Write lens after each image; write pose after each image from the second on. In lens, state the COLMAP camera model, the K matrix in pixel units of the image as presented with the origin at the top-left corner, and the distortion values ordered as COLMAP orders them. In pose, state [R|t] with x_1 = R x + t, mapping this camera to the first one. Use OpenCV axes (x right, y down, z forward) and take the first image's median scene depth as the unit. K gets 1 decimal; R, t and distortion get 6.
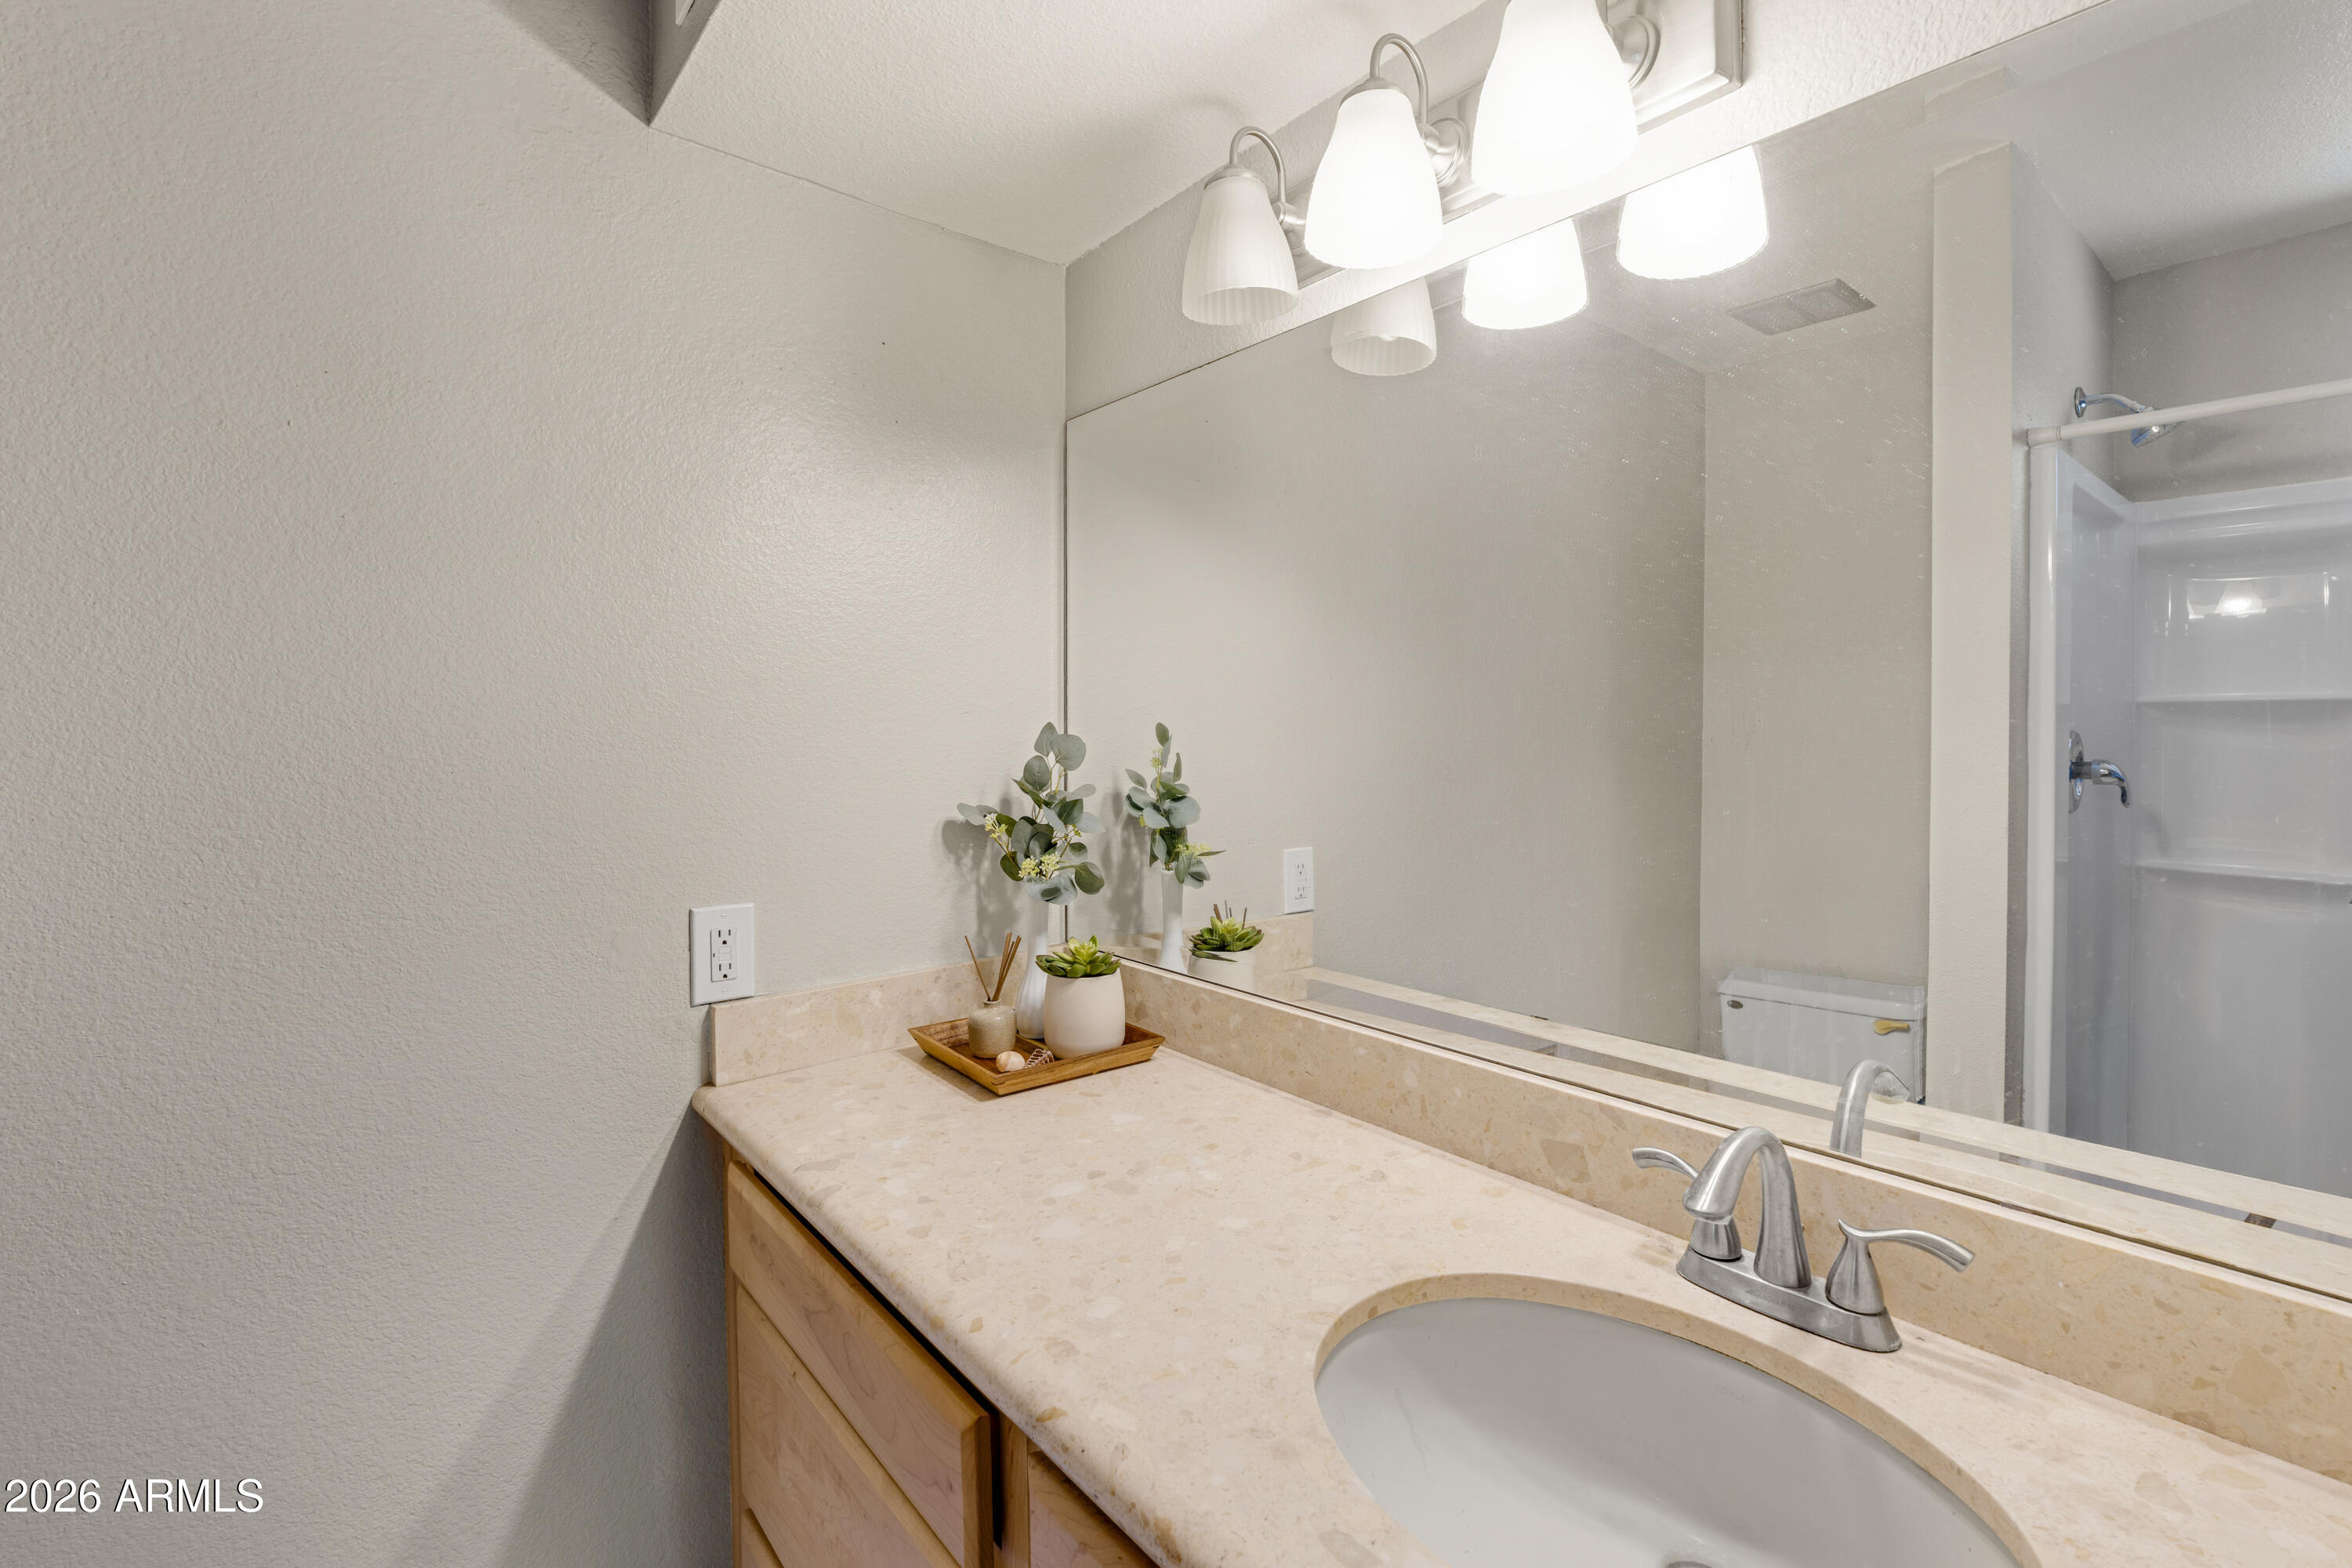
lens RADIAL K [[1118.0, 0, 1178.5], [0, 1118.0, 757.8], [0, 0, 1]] dist [-0.004510, 0.000064]
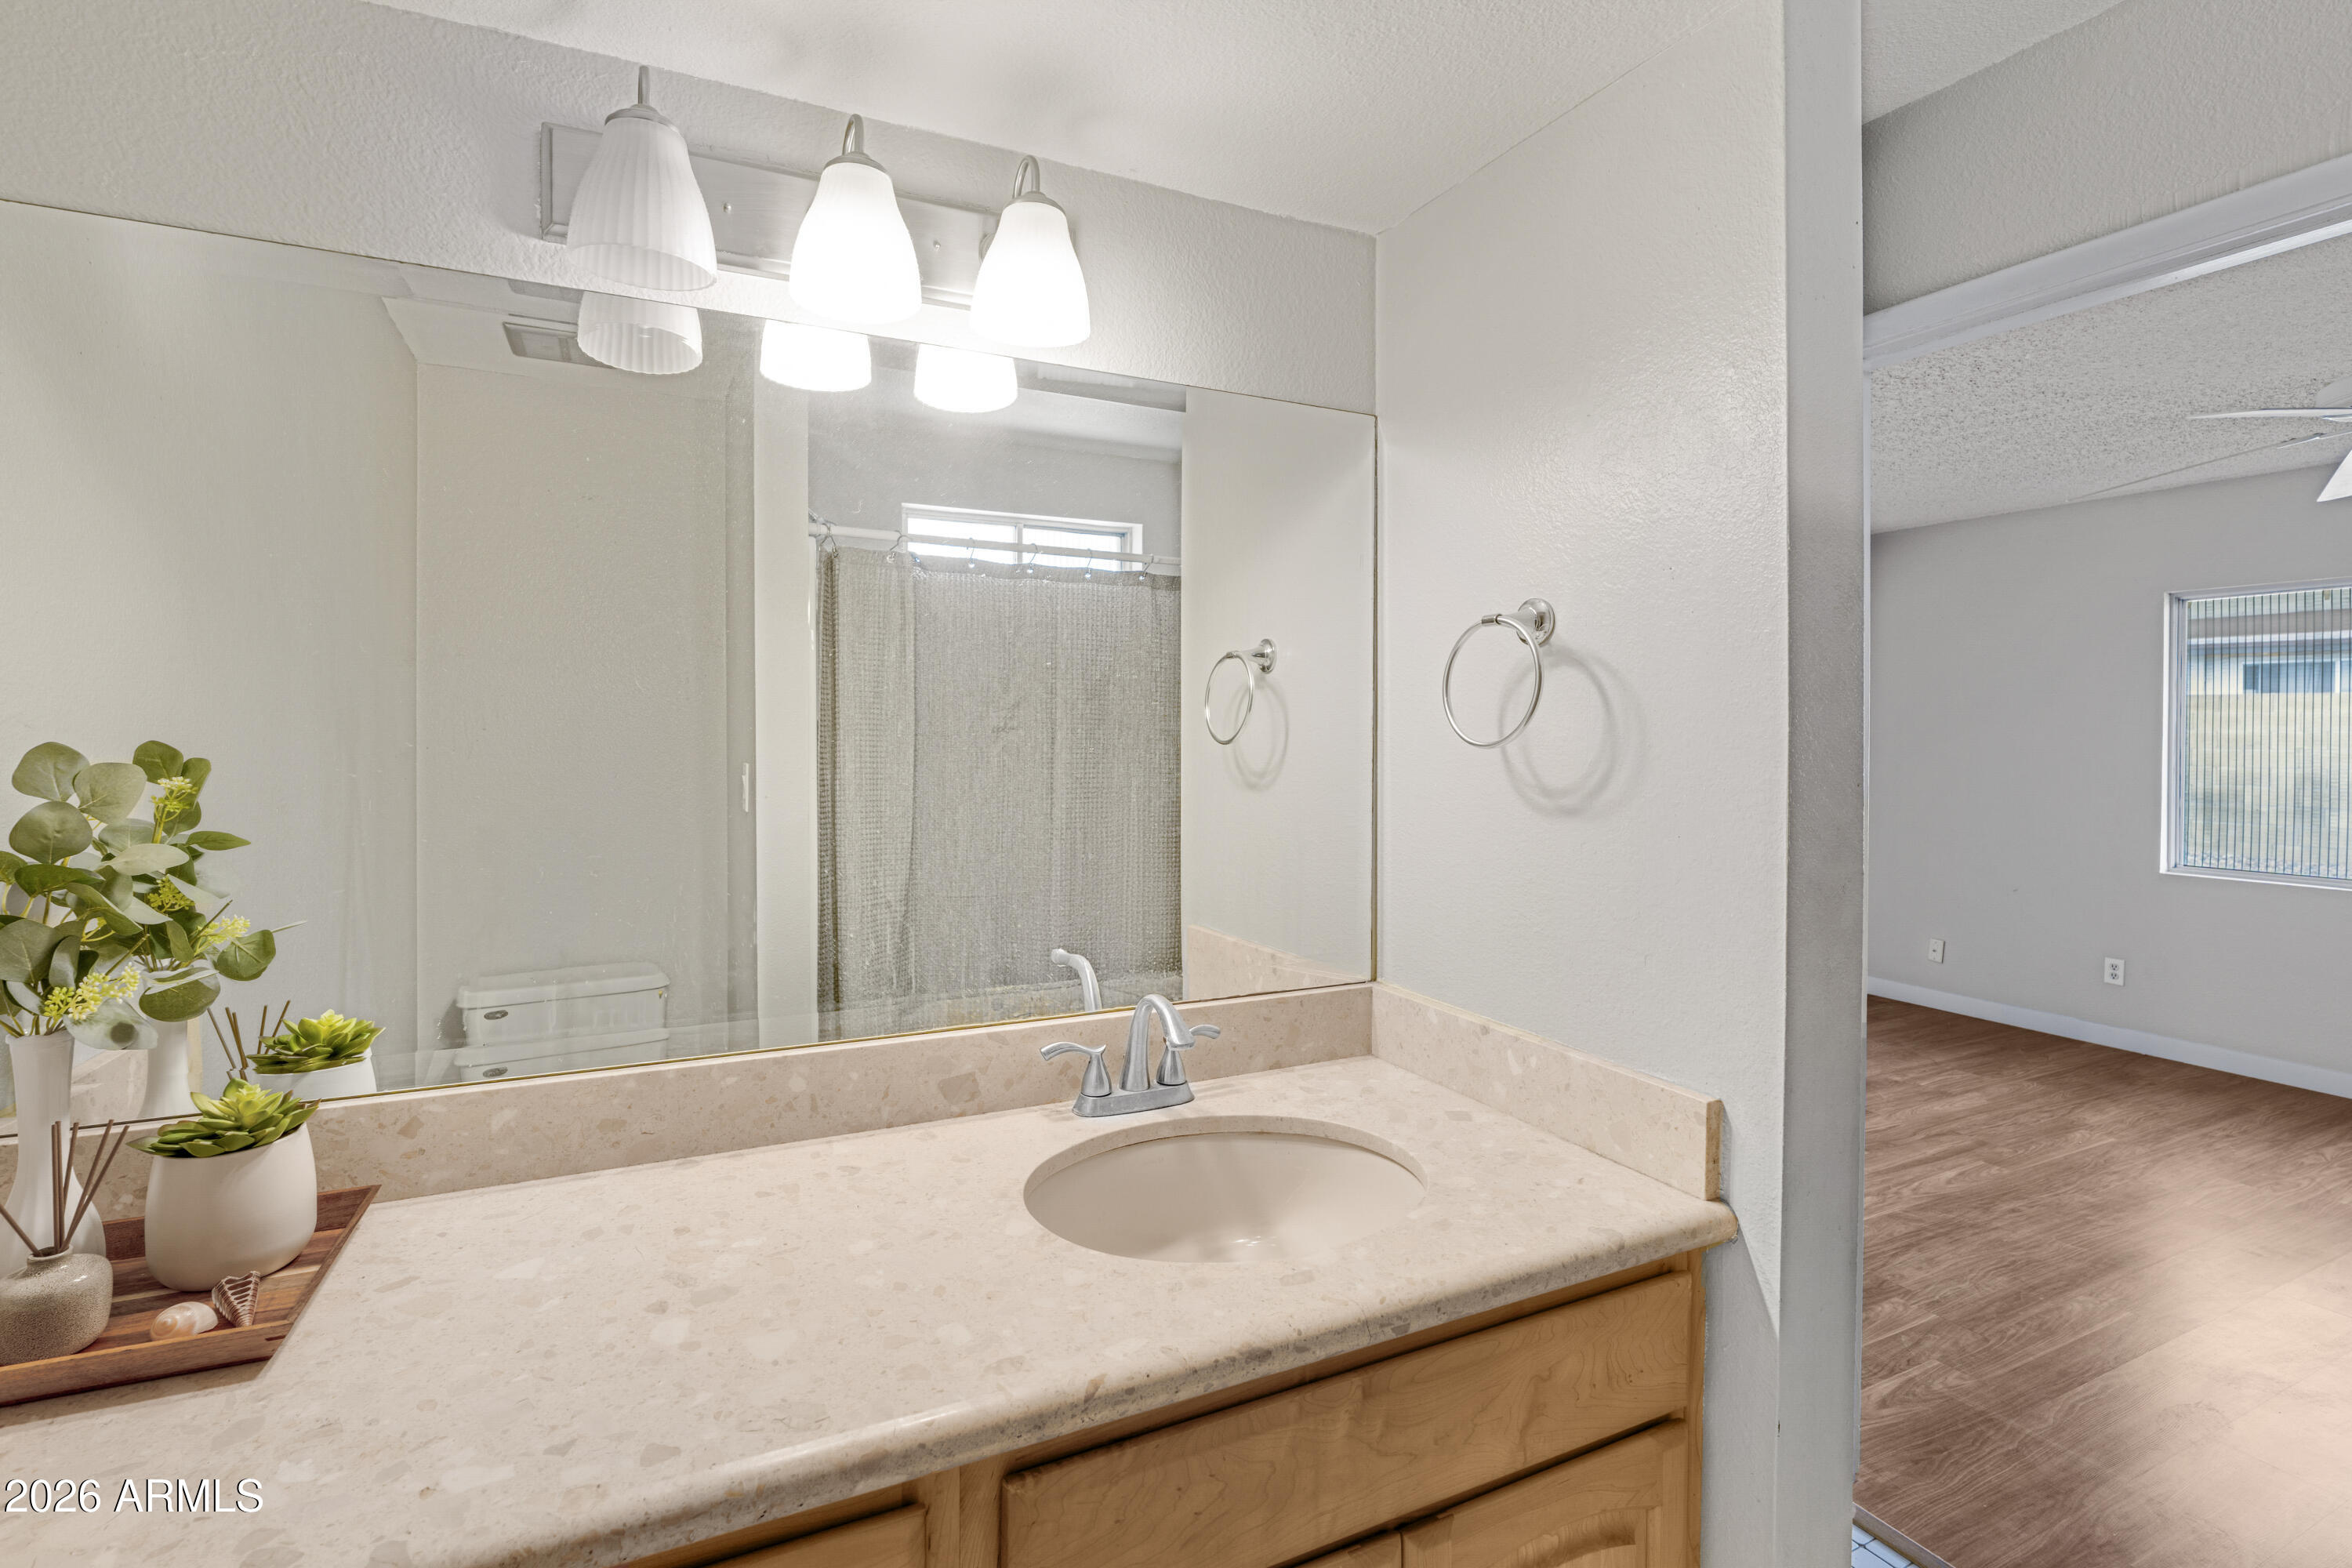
lens RADIAL K [[1099.7, 0, 1158.6], [0, 1099.7, 730.5], [0, 0, 1]] dist [-0.003754, -0.000152]
pose [[0.202799, 0.007921, 0.979188, -0.827887], [0.018555, 0.999757, -0.011930, -0.032093], [-0.979045, 0.020588, 0.202602, 0.498918]]
